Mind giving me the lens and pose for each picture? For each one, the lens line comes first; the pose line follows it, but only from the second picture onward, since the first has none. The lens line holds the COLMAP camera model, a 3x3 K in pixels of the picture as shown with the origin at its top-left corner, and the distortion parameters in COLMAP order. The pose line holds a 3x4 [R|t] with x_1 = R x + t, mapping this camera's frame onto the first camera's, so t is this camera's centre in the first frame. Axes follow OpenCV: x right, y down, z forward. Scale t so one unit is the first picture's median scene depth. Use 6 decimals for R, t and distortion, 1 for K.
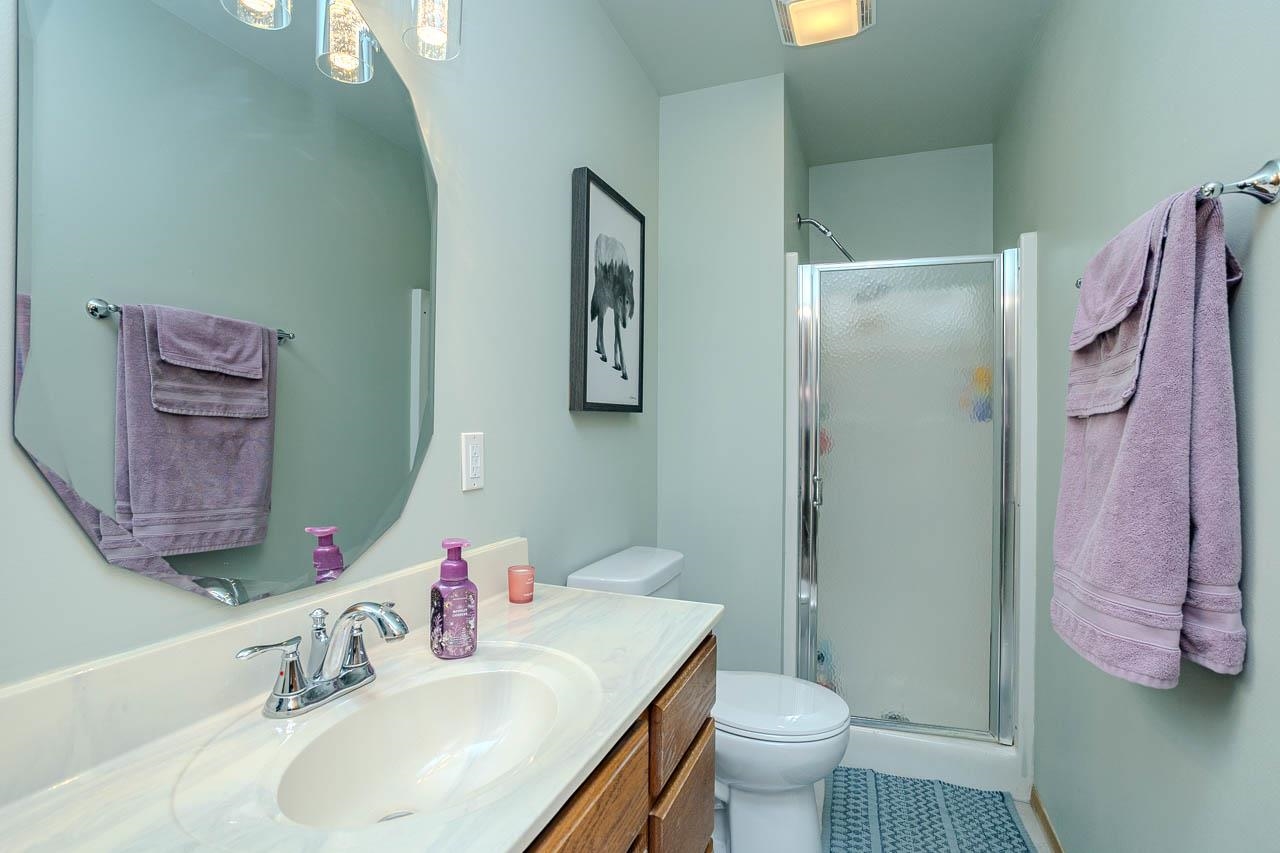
lens RADIAL K [[616.6, 0, 643.3], [0, 616.6, 431.1], [0, 0, 1]] dist [-0.035775, 0.010472]
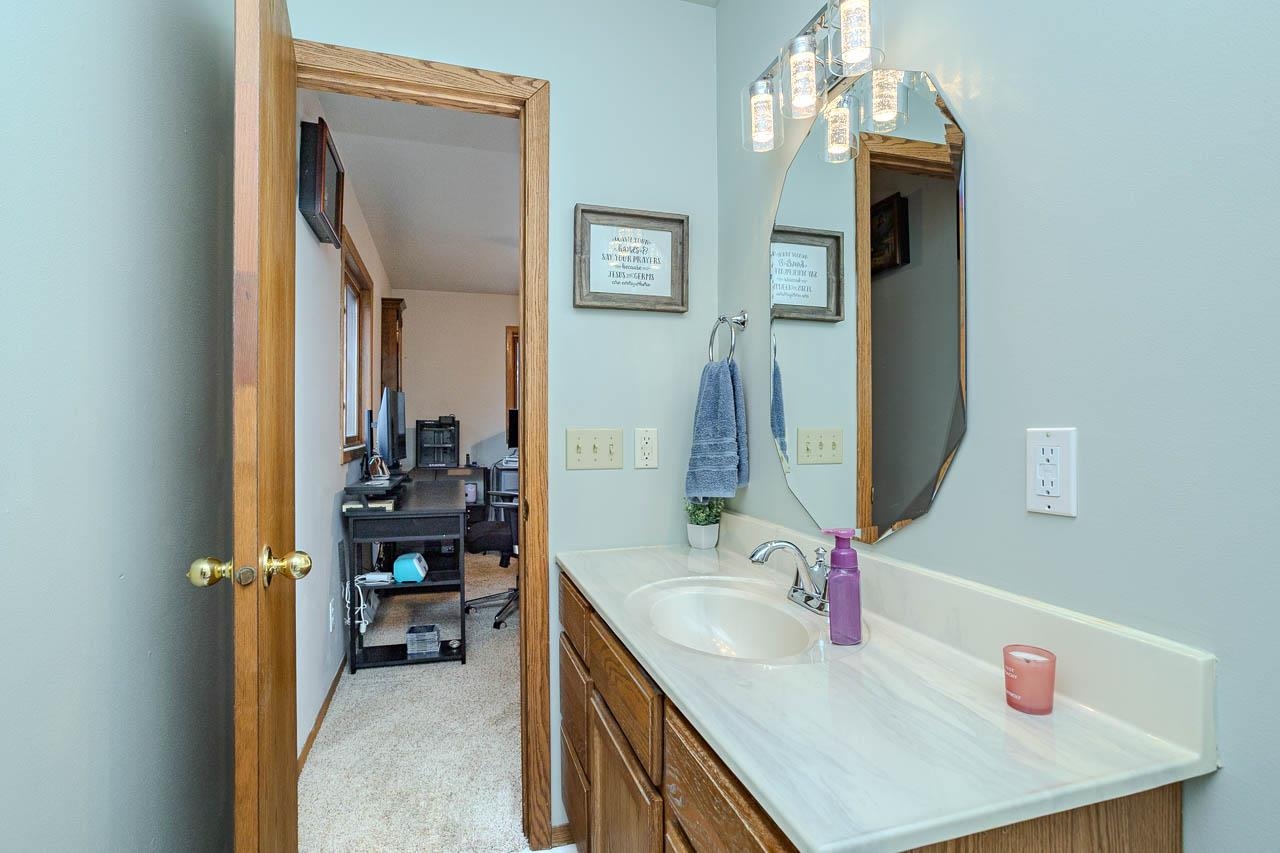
lens RADIAL K [[616.6, 0, 639.6], [0, 616.6, 426.0], [0, 0, 1]] dist [-0.035775, 0.010472]
pose [[-0.787317, 0.000565, -0.616548, 0.538201], [0.004684, 0.999976, -0.005064, 0.002559], [0.616531, -0.006875, -0.787301, 1.417091]]
